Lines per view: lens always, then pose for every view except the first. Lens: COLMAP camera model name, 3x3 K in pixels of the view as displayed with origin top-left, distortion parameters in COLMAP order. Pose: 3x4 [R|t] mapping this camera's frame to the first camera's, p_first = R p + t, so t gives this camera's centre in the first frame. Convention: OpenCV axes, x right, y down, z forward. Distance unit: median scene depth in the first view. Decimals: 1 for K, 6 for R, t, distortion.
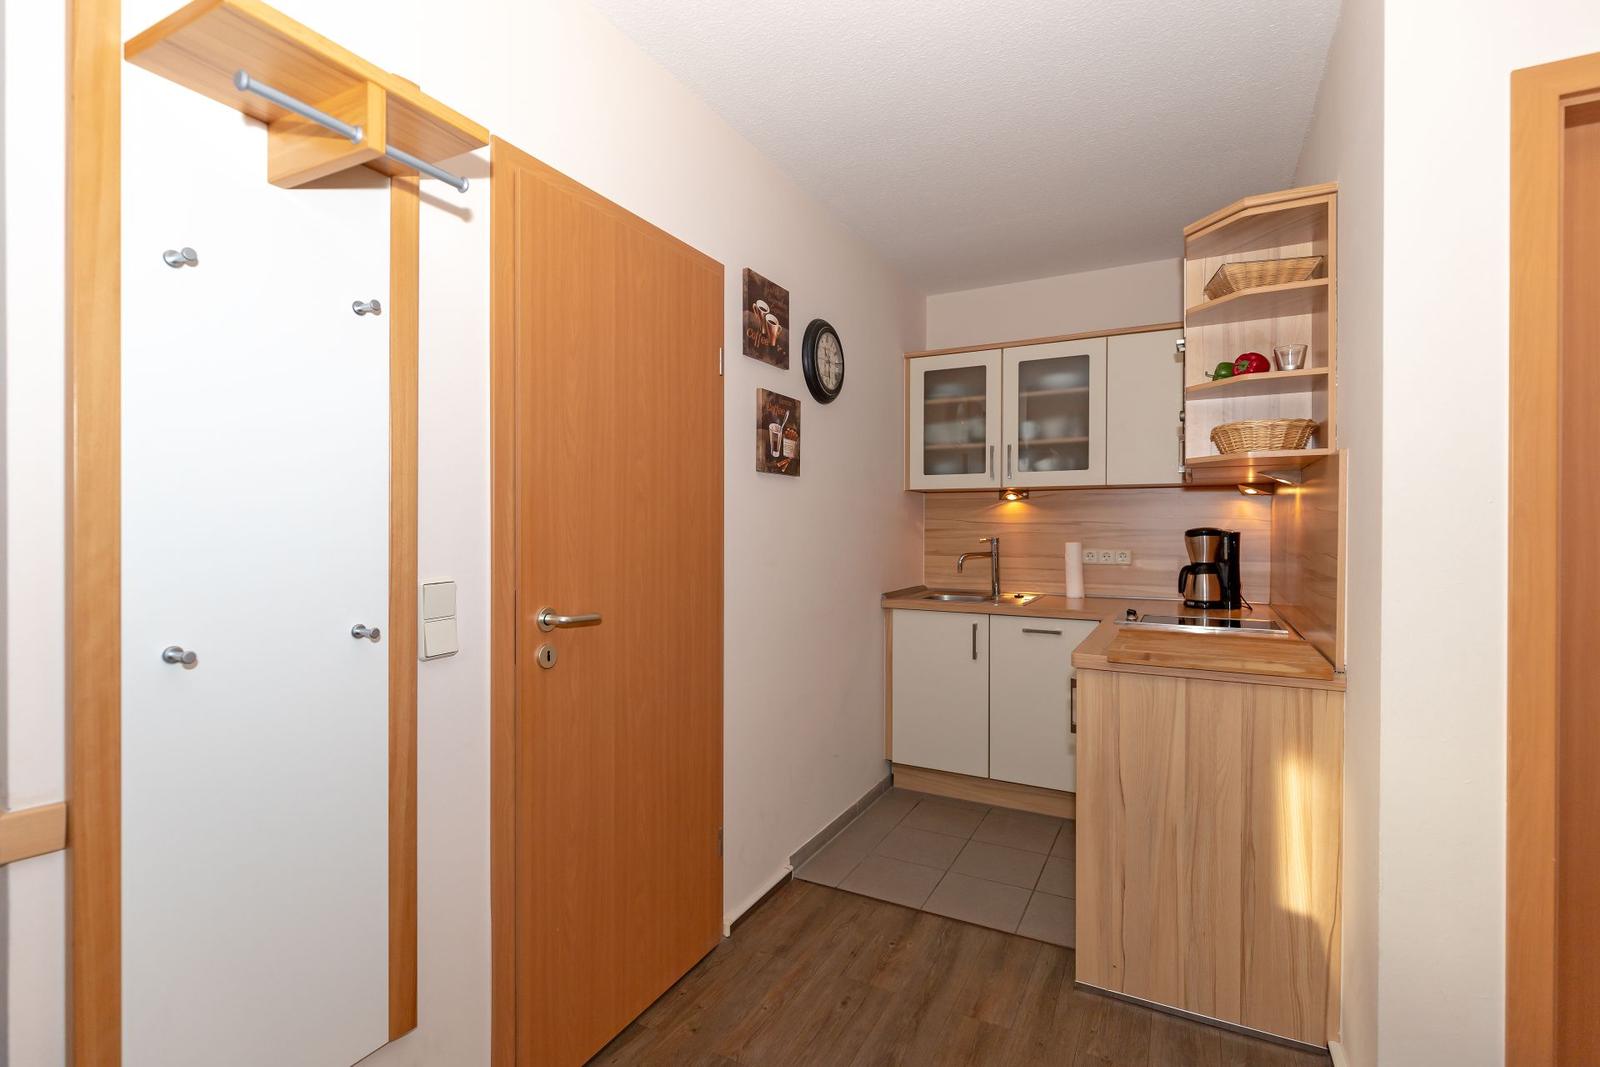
lens RADIAL K [[746.9, 0, 790.9], [0, 746.9, 527.1], [0, 0, 1]] dist [0.001608, -0.000523]
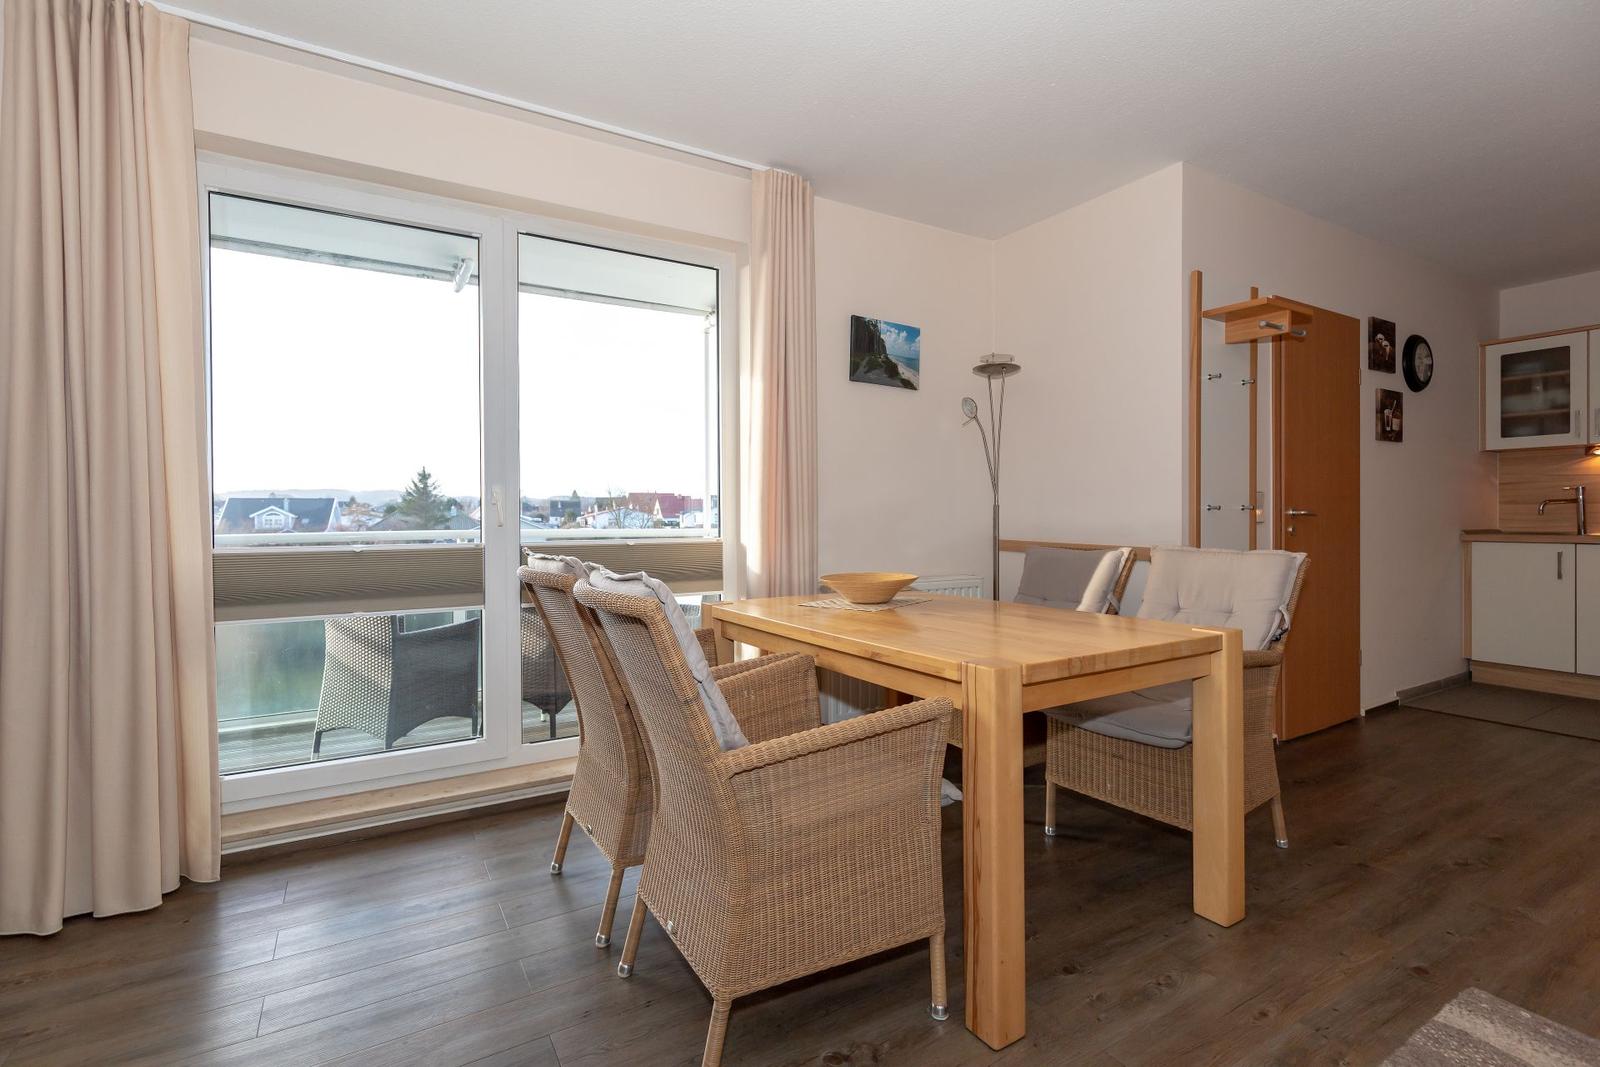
lens RADIAL K [[746.9, 0, 790.9], [0, 746.9, 527.1], [0, 0, 1]] dist [0.001608, -0.000523]
pose [[0.859152, -0.006314, -0.511681, -0.229106], [0.010086, 0.999939, 0.004596, 0.069346], [0.511621, -0.009110, 0.859163, -0.771775]]
